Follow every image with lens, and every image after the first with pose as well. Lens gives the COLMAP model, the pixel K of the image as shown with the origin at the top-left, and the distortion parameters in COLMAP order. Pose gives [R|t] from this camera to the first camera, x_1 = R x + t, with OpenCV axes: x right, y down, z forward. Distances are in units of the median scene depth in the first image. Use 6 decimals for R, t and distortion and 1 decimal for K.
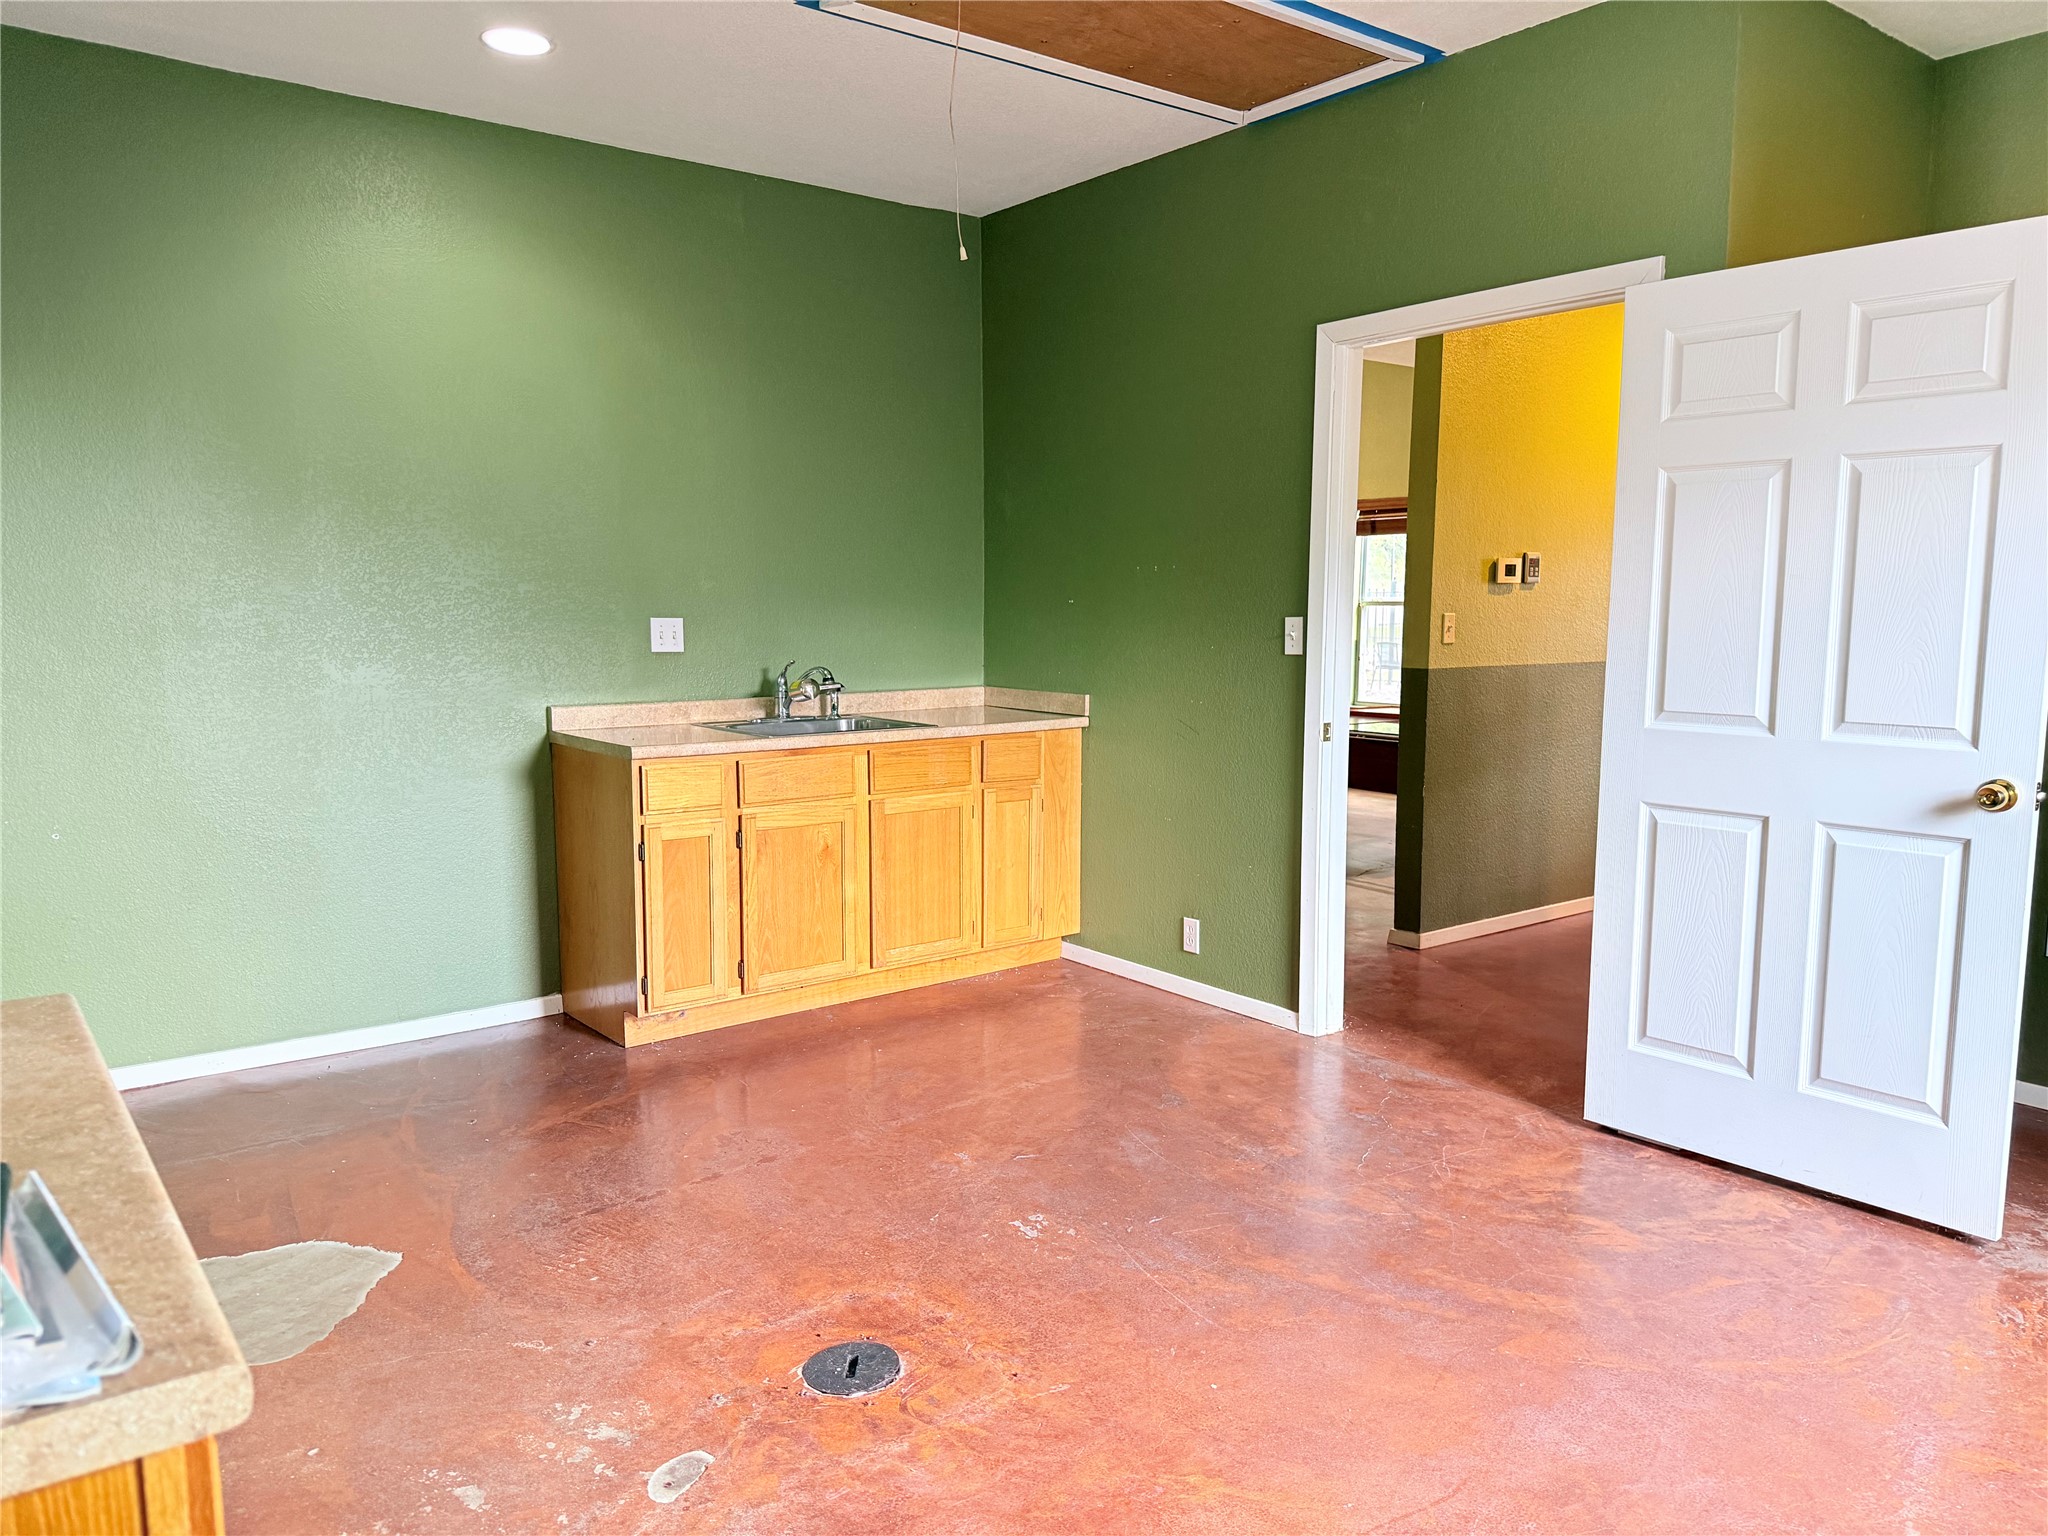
lens RADIAL K [[1451.8, 0, 1024.0], [0, 1451.8, 768.0], [0, 0, 1]] dist [-0.000670, -0.000146]
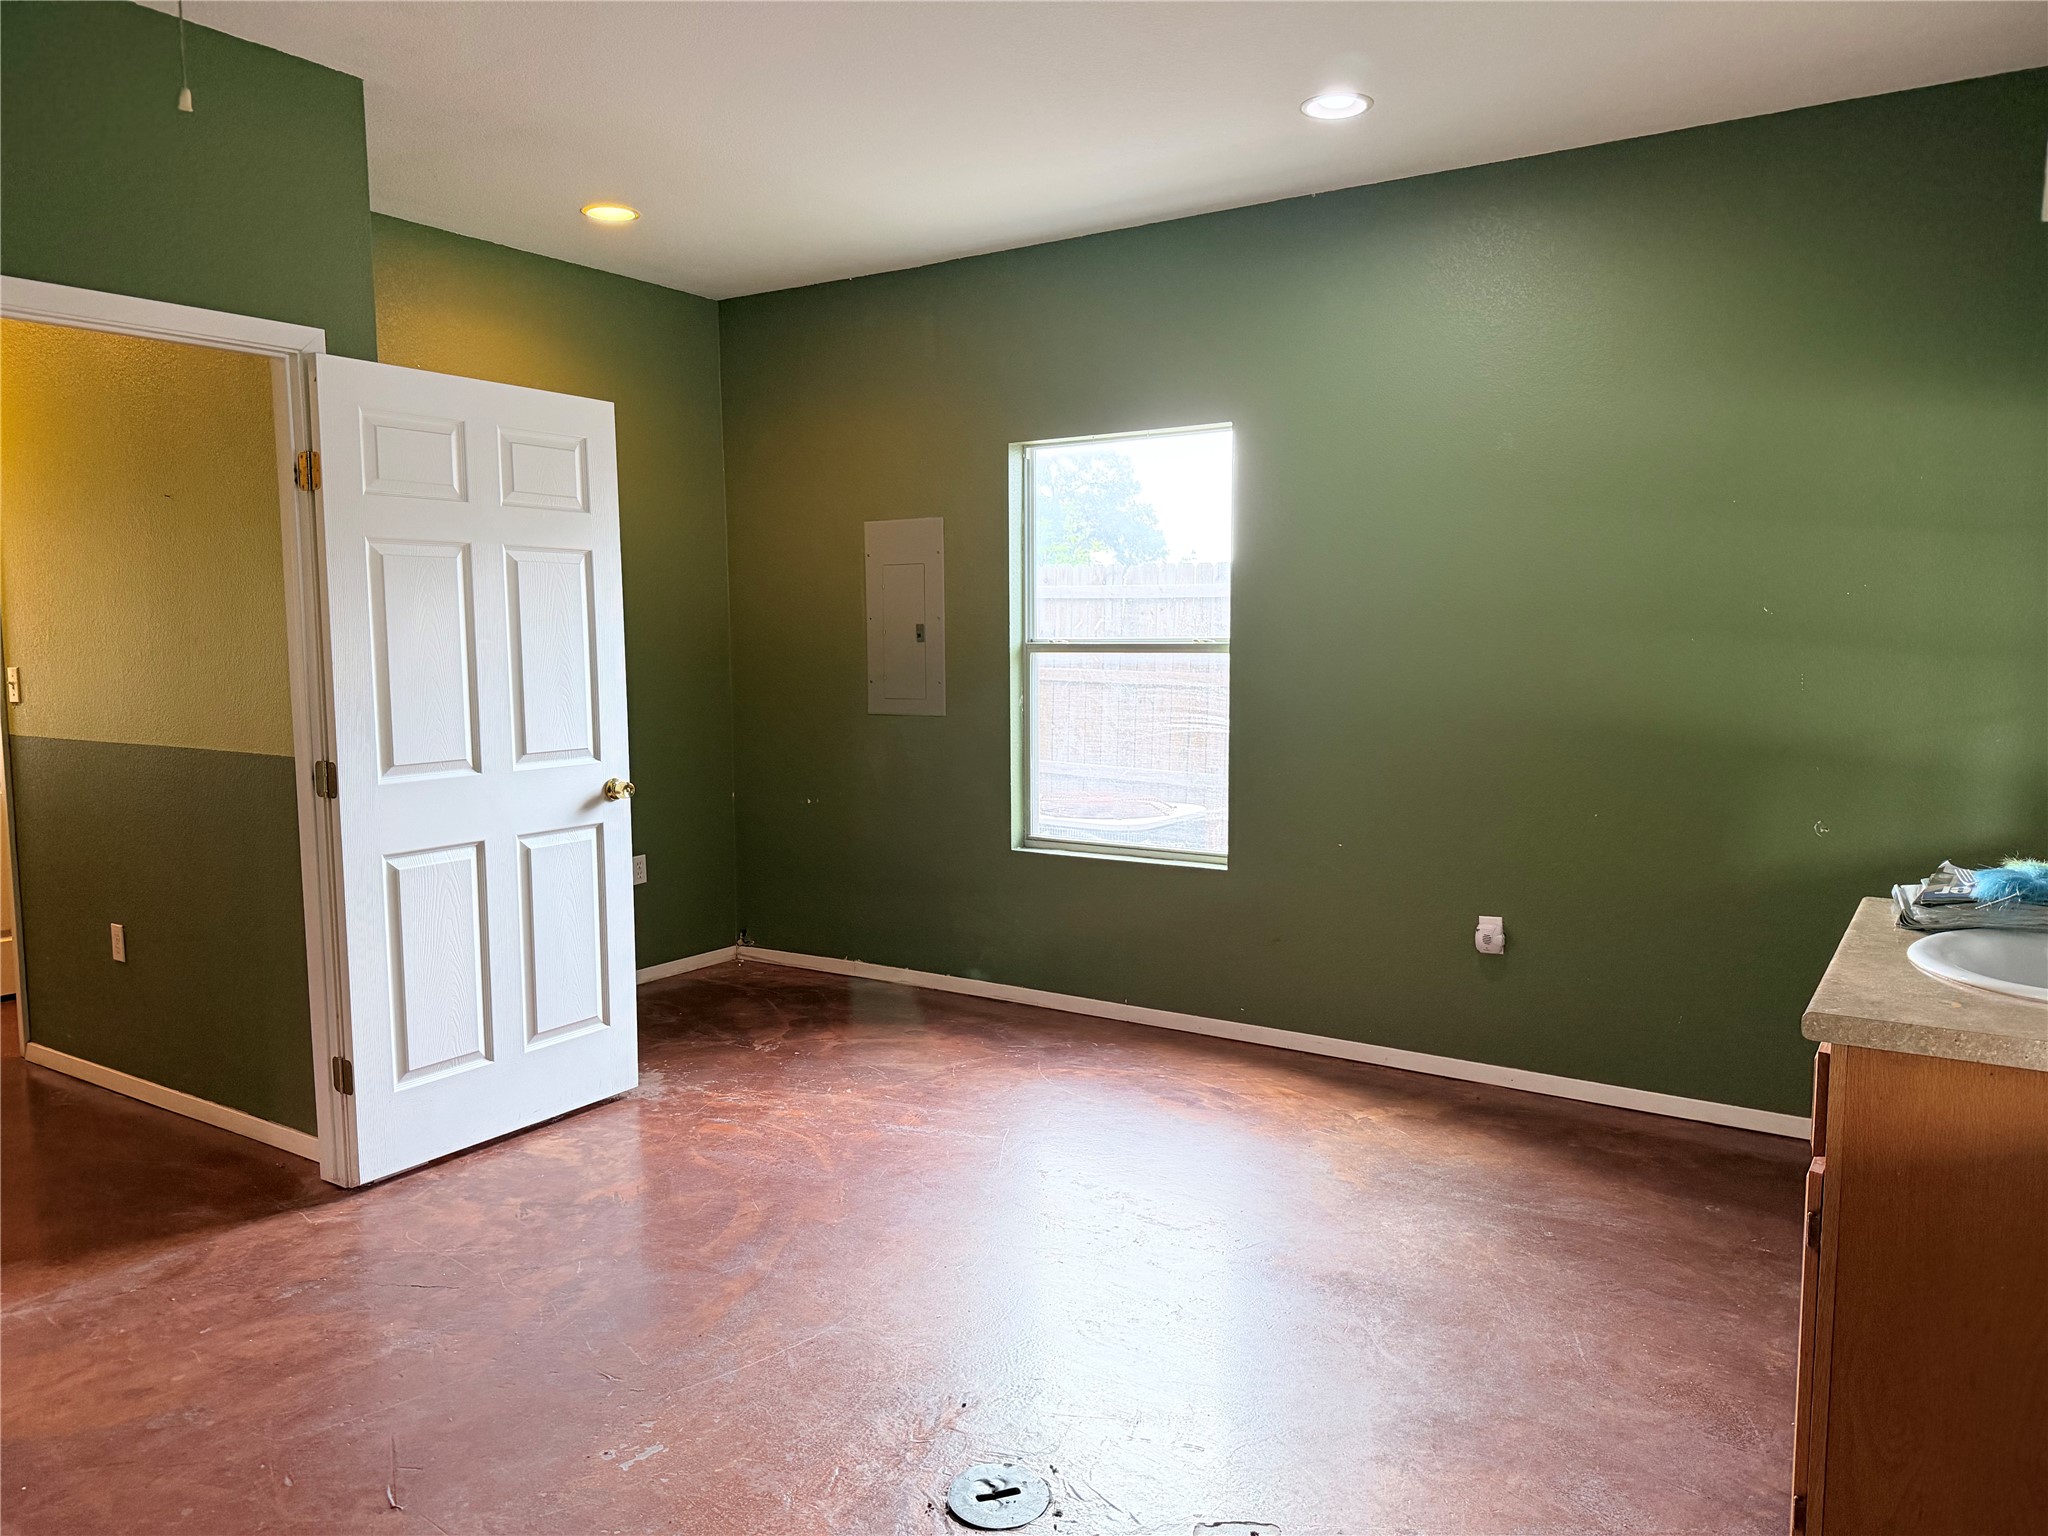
lens RADIAL K [[1451.8, 0, 1024.0], [0, 1451.8, 768.0], [0, 0, 1]] dist [-0.000670, -0.000146]
pose [[-0.325027, -0.091222, 0.941295, -0.755913], [0.113503, 0.984379, 0.134589, -0.136628], [-0.938869, 0.150585, -0.309596, 0.948063]]
